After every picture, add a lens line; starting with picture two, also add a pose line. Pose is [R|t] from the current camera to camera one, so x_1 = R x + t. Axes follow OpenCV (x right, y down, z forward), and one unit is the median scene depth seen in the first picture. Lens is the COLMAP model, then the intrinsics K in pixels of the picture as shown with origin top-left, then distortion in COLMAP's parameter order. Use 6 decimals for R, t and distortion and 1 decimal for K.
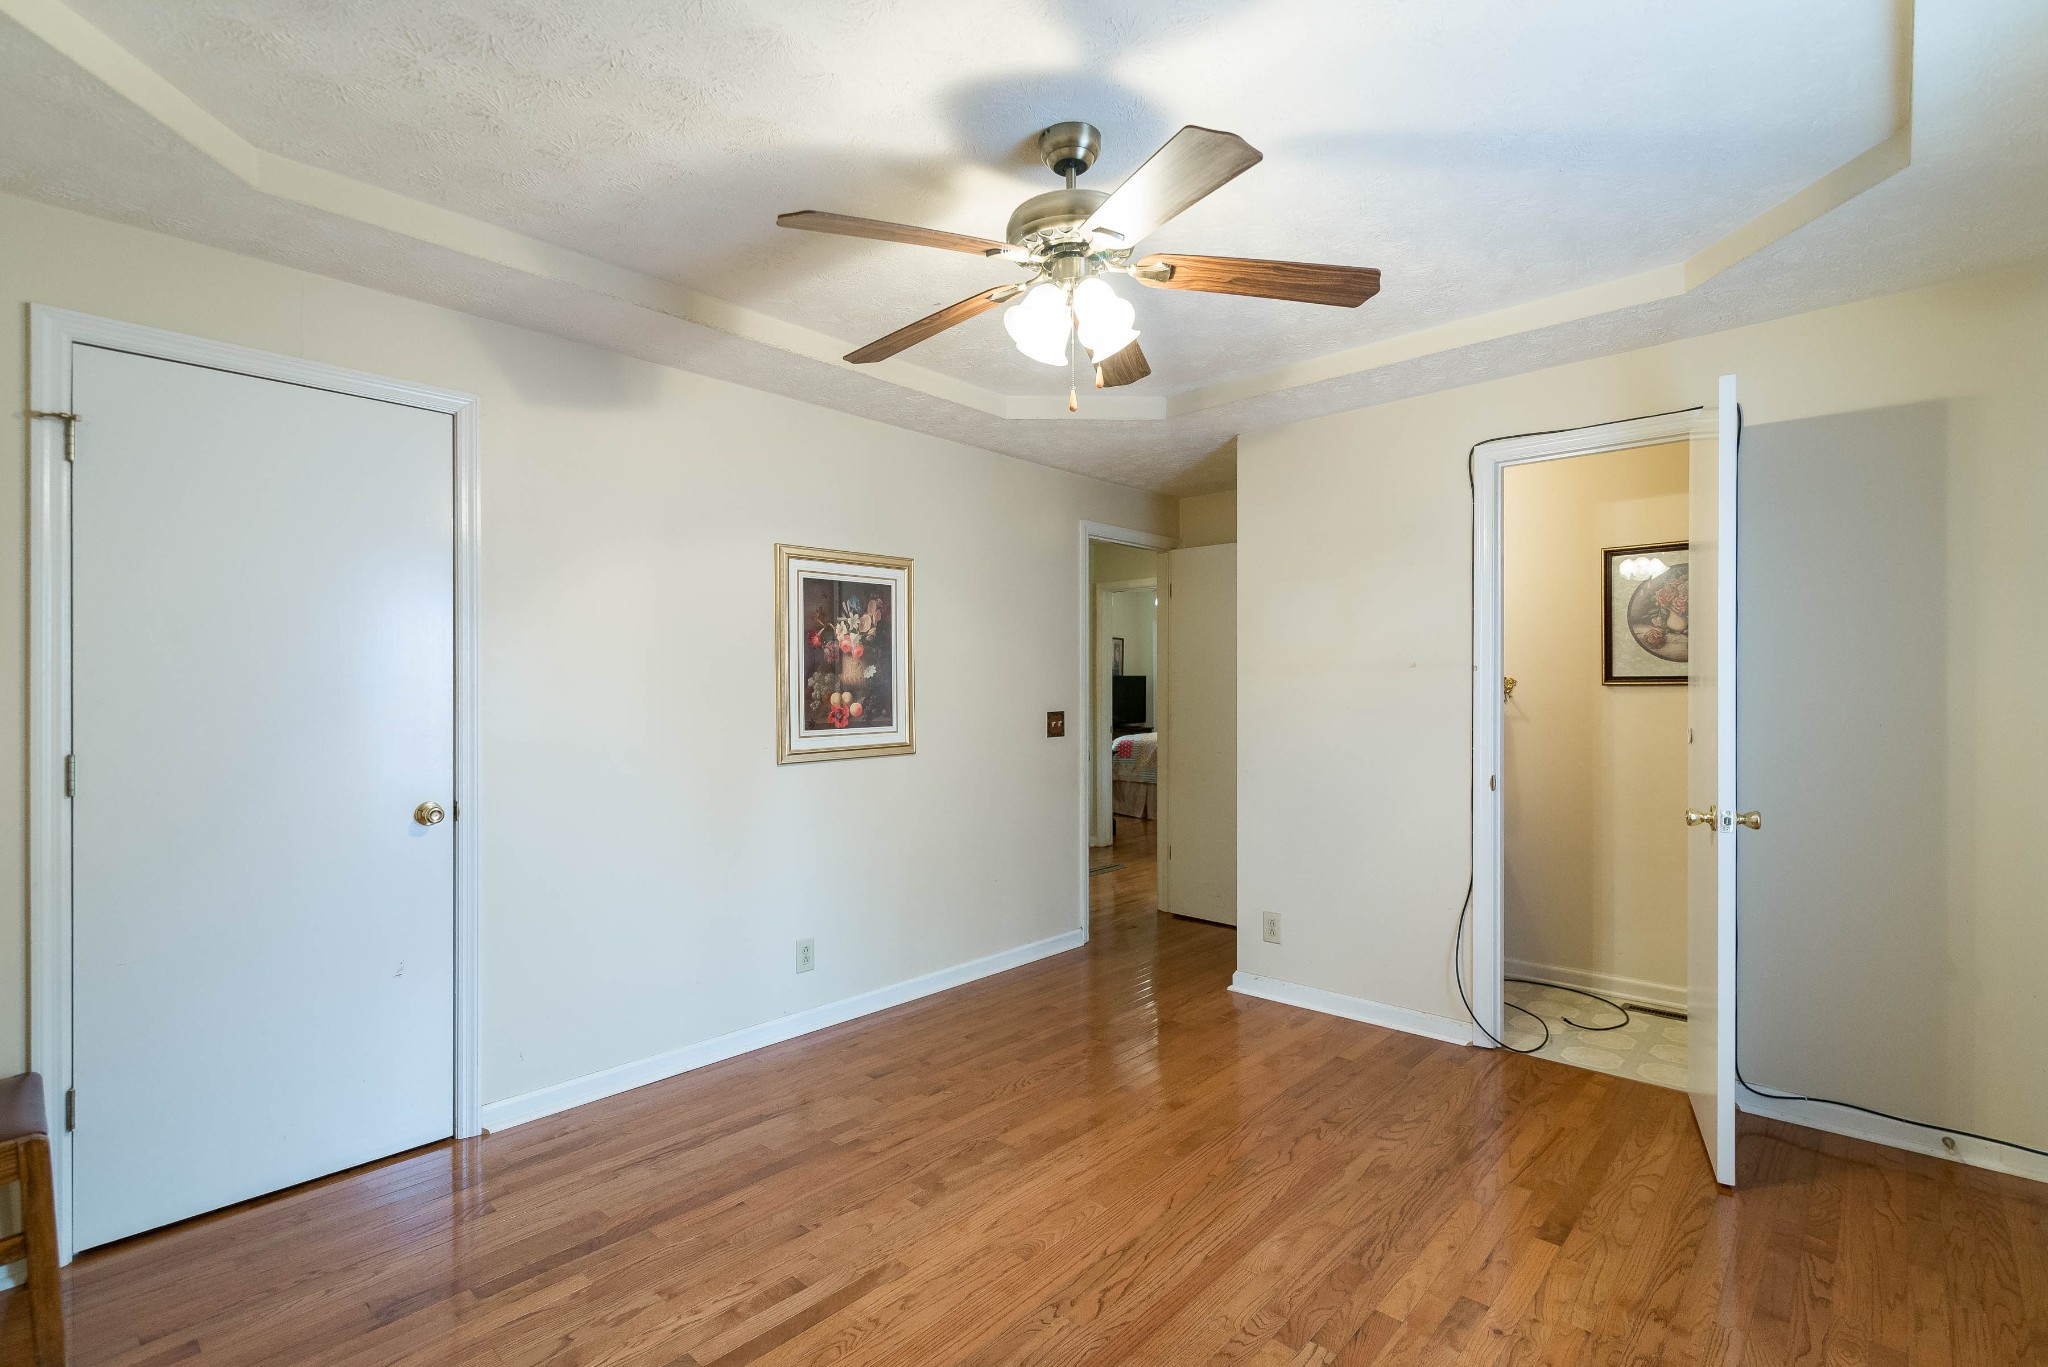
lens RADIAL K [[967.8, 0, 1010.0], [0, 967.8, 684.2], [0, 0, 1]] dist [0.002492, -0.000271]
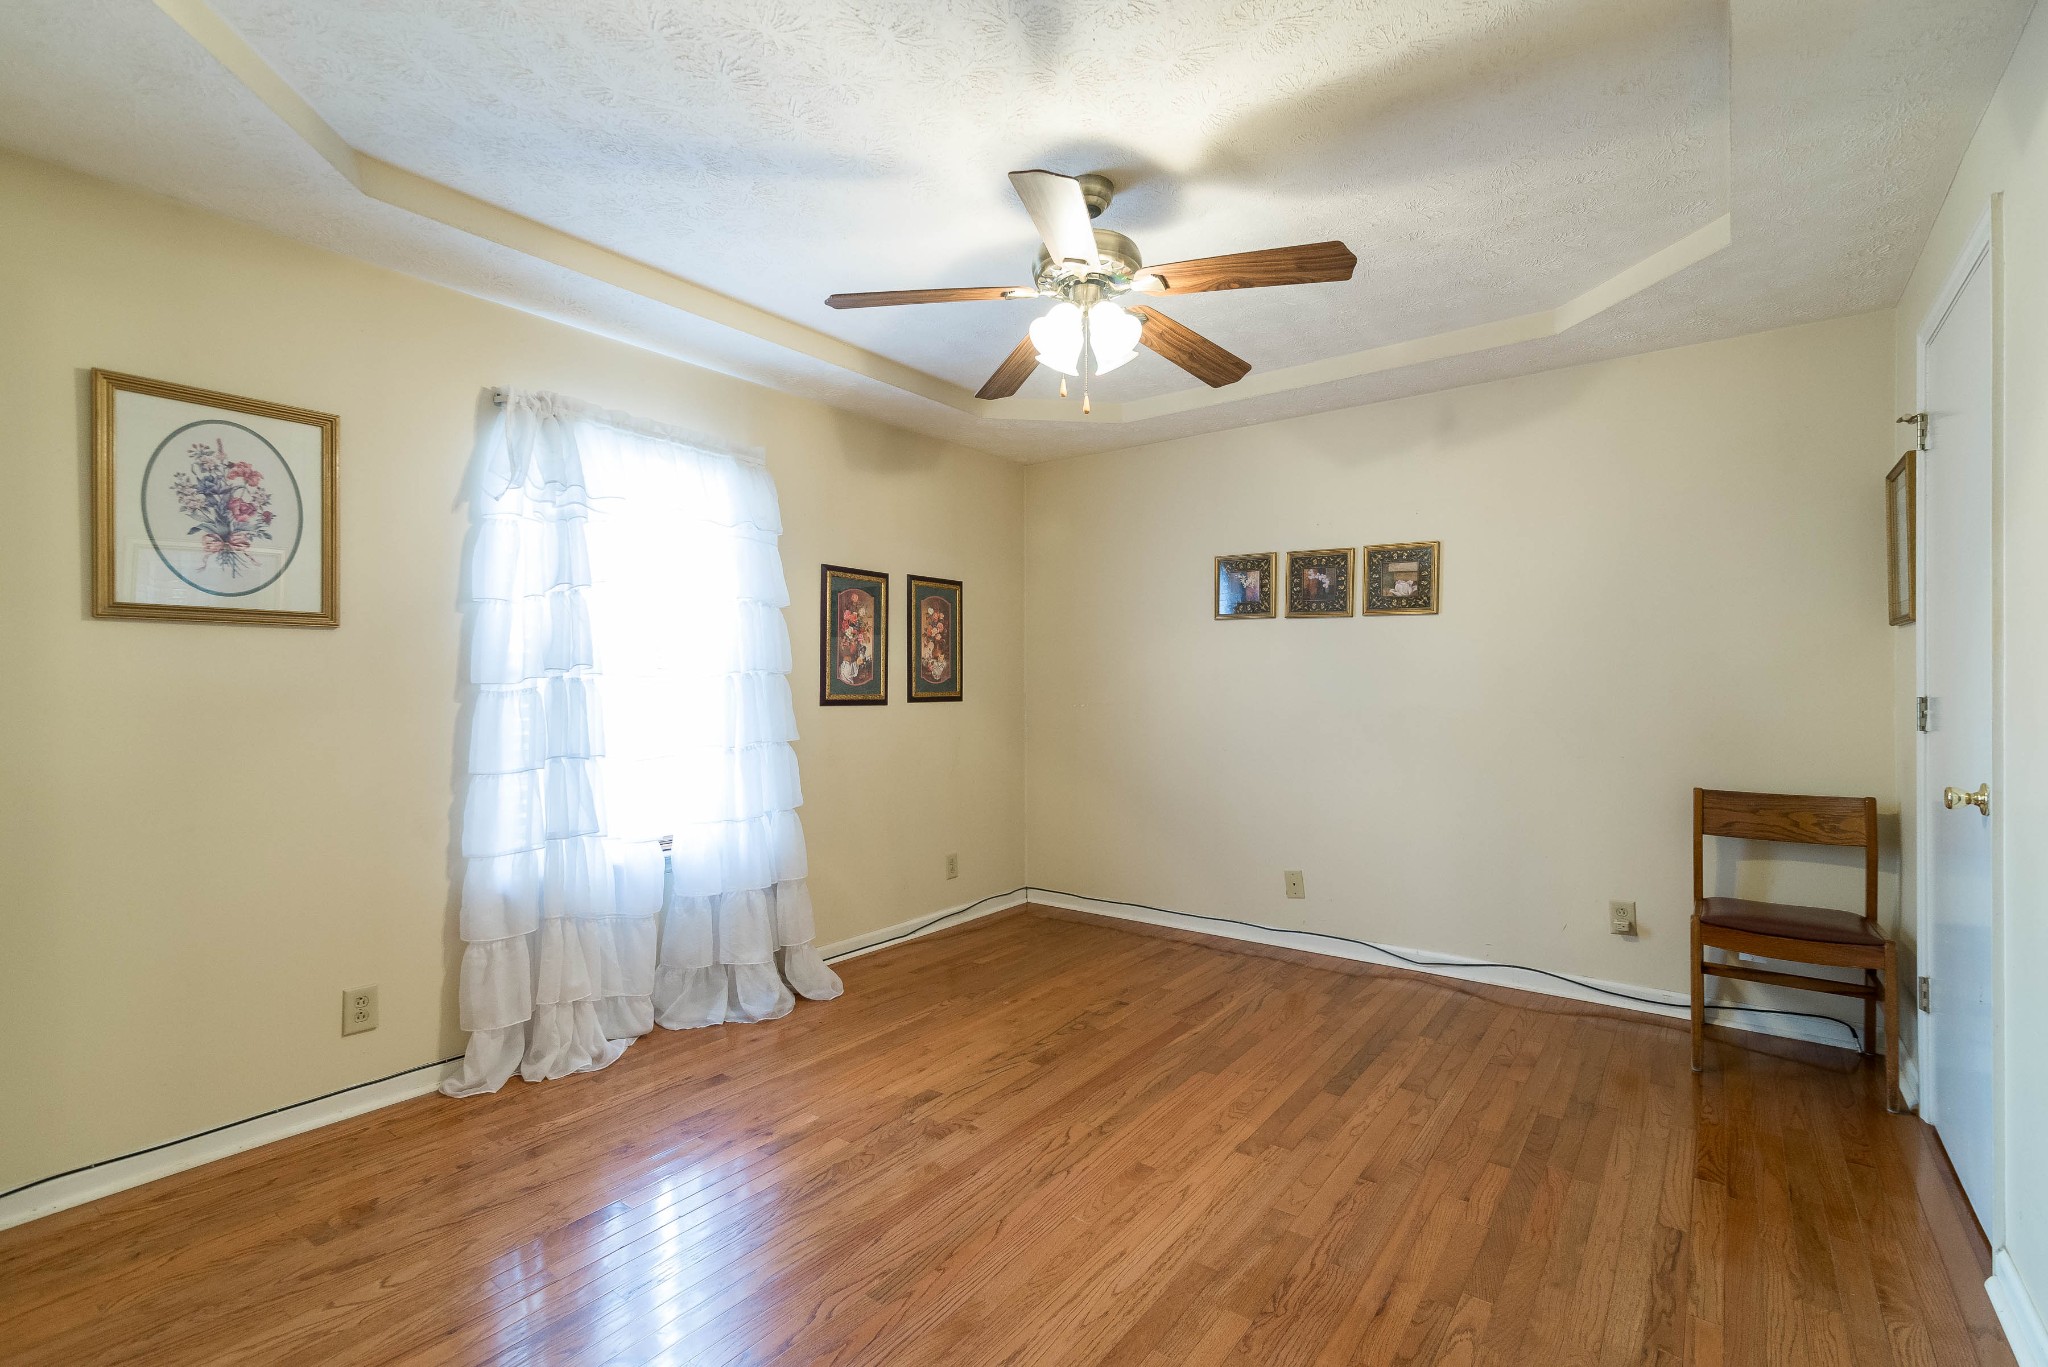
lens RADIAL K [[896.7, 0, 1034.3], [0, 896.7, 689.1], [0, 0, 1]] dist [0.014826, -0.000383]
pose [[-0.993191, 0.006692, -0.116305, 0.211242], [0.006520, 0.999977, 0.001865, 0.044787], [0.116314, 0.001094, -0.993212, 1.692498]]
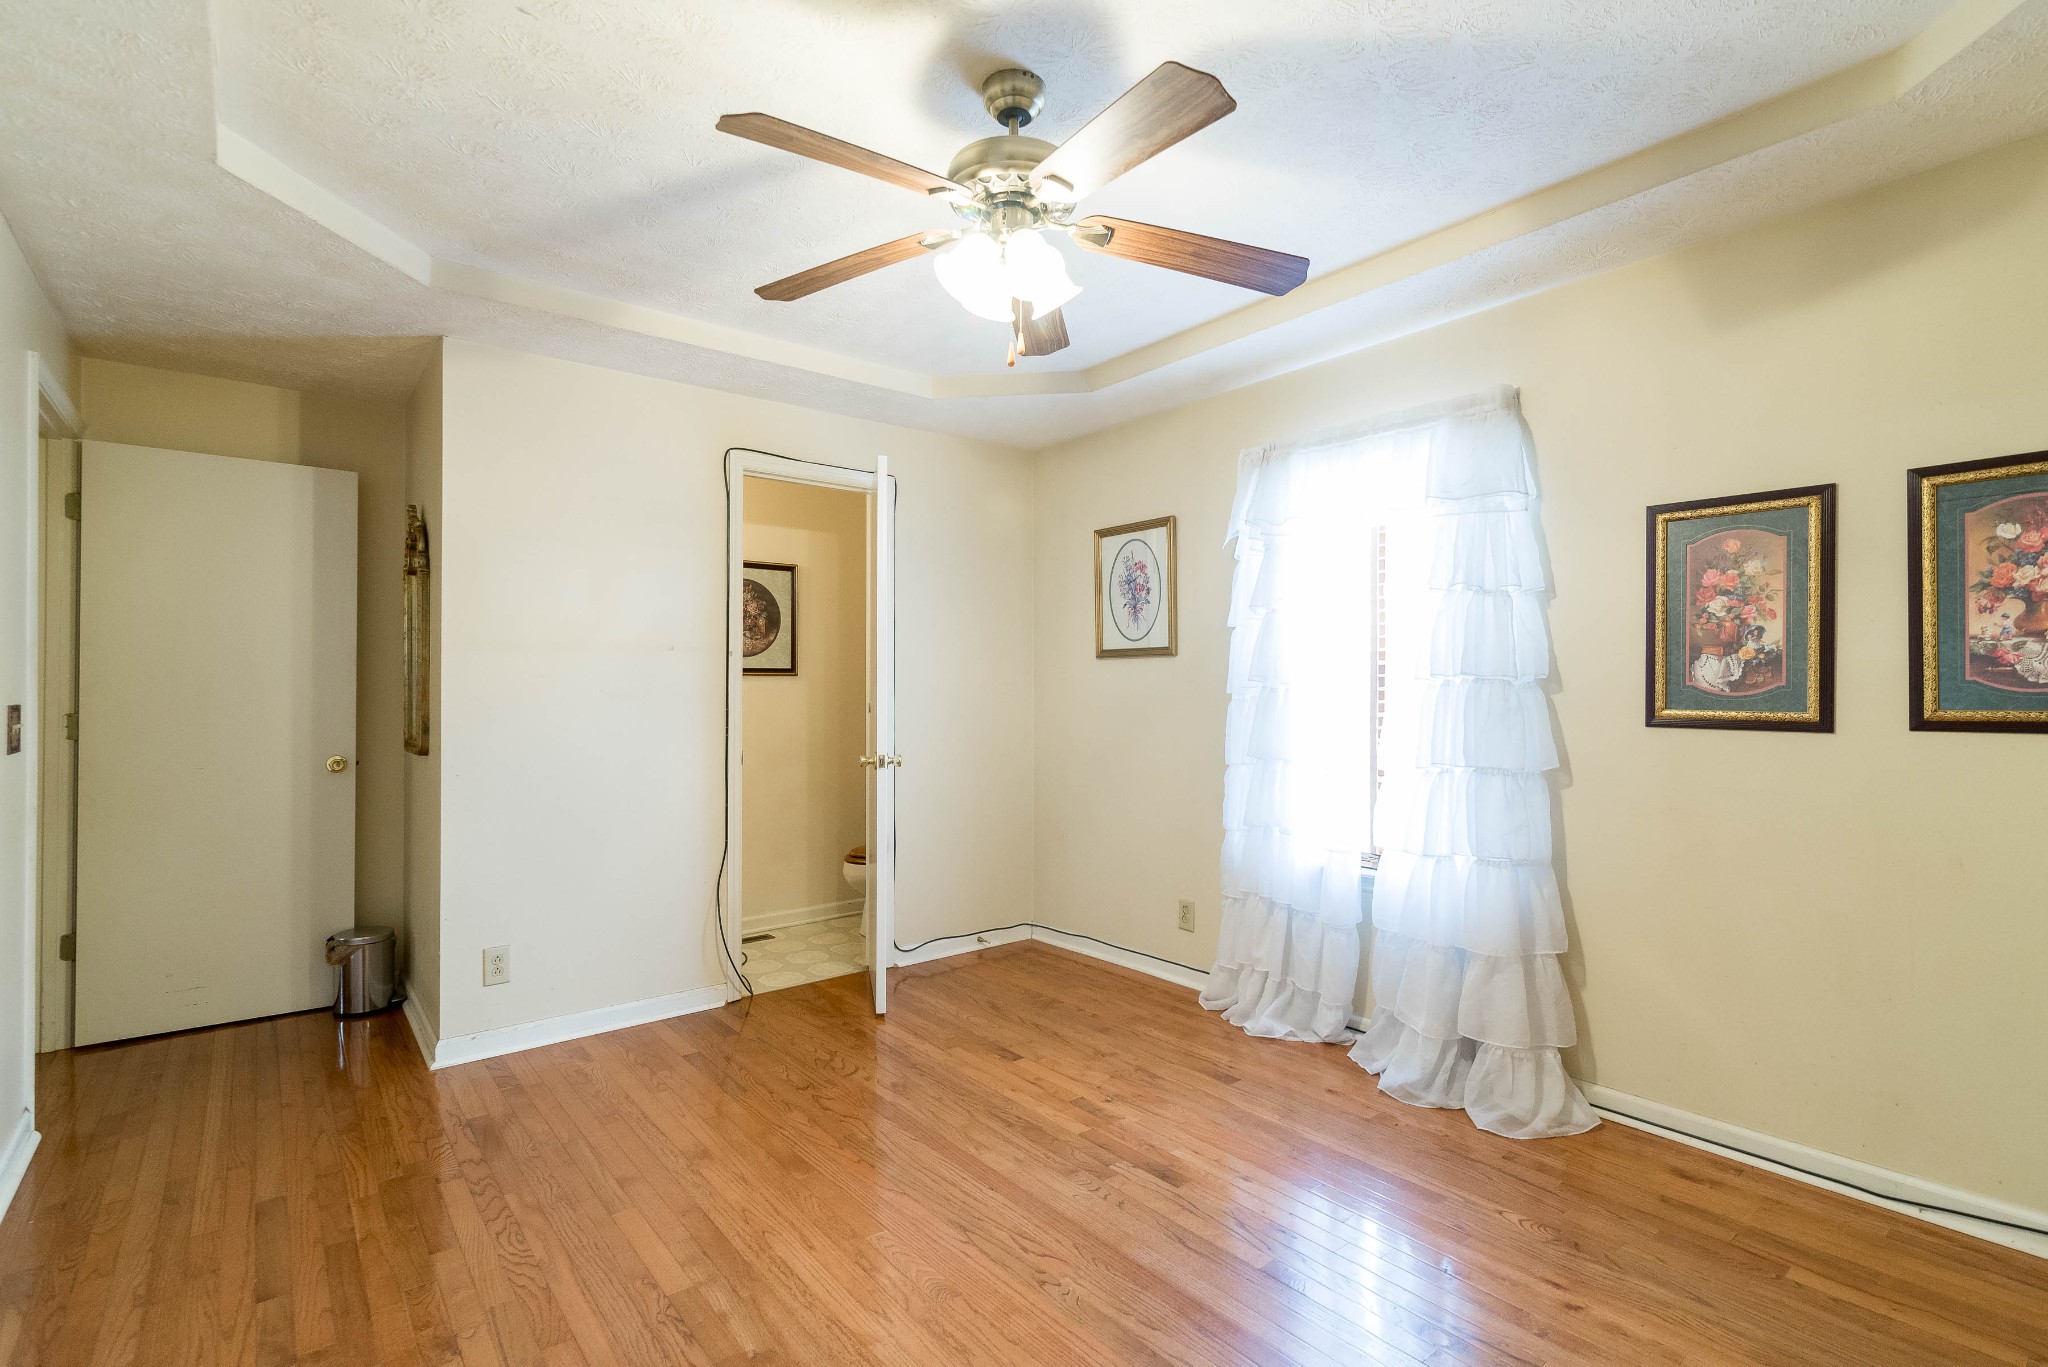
lens RADIAL K [[967.8, 0, 1033.7], [0, 967.8, 691.1], [0, 0, 1]] dist [0.002492, -0.000271]
pose [[0.121587, 0.003403, 0.992575, -0.723372], [-0.000365, 0.999994, -0.003384, 0.038708], [-0.992581, 0.000049, 0.121587, 0.696503]]
